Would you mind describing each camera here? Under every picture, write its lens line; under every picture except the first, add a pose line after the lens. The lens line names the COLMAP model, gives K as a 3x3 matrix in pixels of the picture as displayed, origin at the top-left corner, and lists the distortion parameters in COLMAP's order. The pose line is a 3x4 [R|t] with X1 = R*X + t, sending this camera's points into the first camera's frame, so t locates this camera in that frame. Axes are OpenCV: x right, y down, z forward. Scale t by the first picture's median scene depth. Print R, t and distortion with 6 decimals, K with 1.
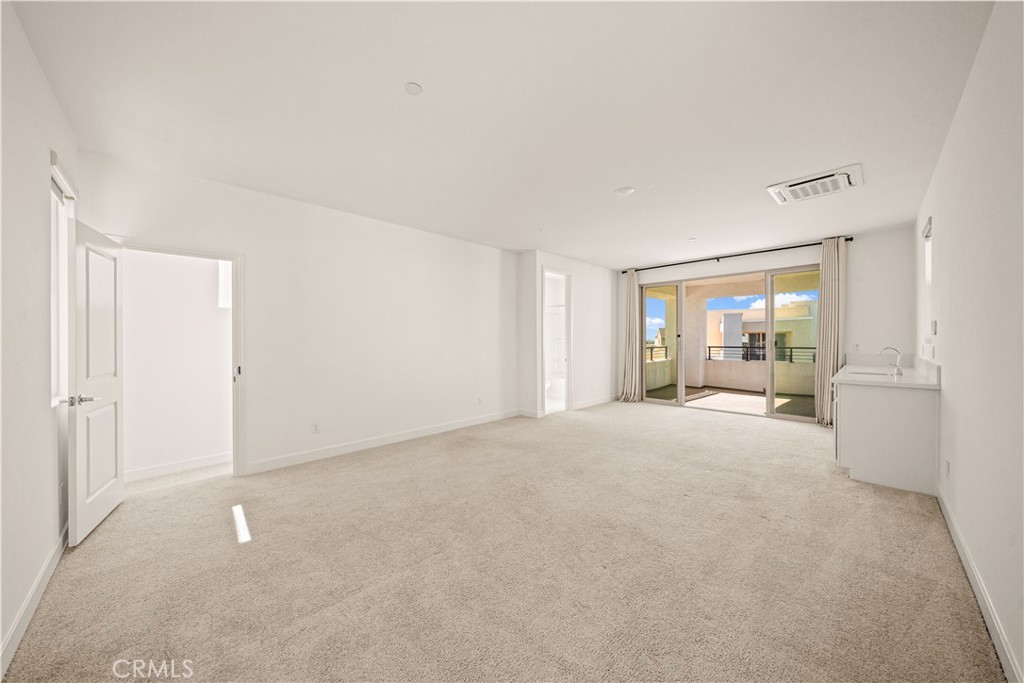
lens RADIAL K [[353.4, 0, 502.7], [0, 353.4, 339.5], [0, 0, 1]] dist [-0.000144, 0.000090]
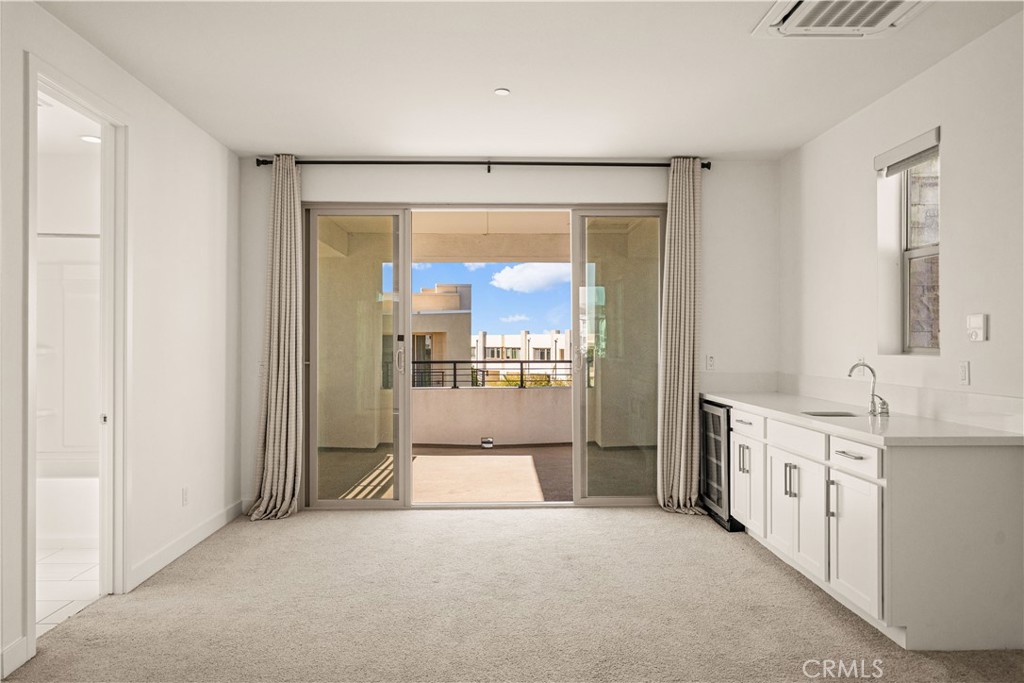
lens RADIAL K [[693.2, 0, 507.2], [0, 693.2, 341.8], [0, 0, 1]] dist [0.005806, 0.002838]
pose [[0.668577, 0.004761, 0.743627, -0.019335], [-0.001093, 0.999985, -0.005420, -0.001687], [-0.743642, 0.002811, 0.668572, 0.347430]]
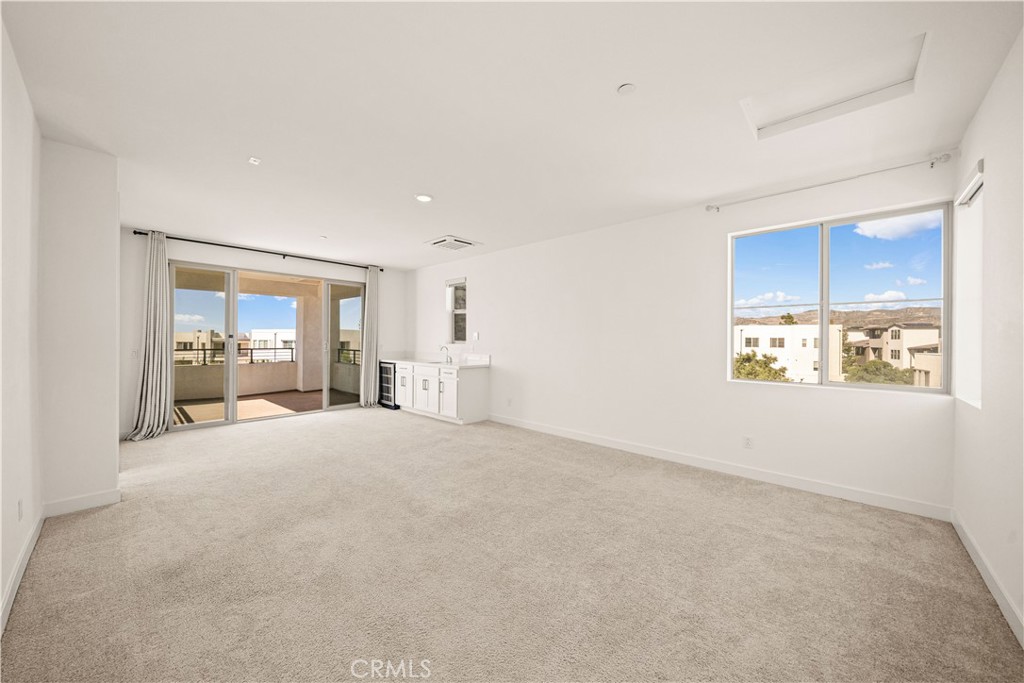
lens RADIAL K [[378.0, 0, 508.4], [0, 378.0, 340.2], [0, 0, 1]] dist [-0.003871, -0.000162]
pose [[-0.063449, 0.004292, 0.997976, -0.374573], [-0.004550, 0.999979, -0.004590, -0.000412], [-0.997975, -0.004832, -0.063428, 0.402920]]
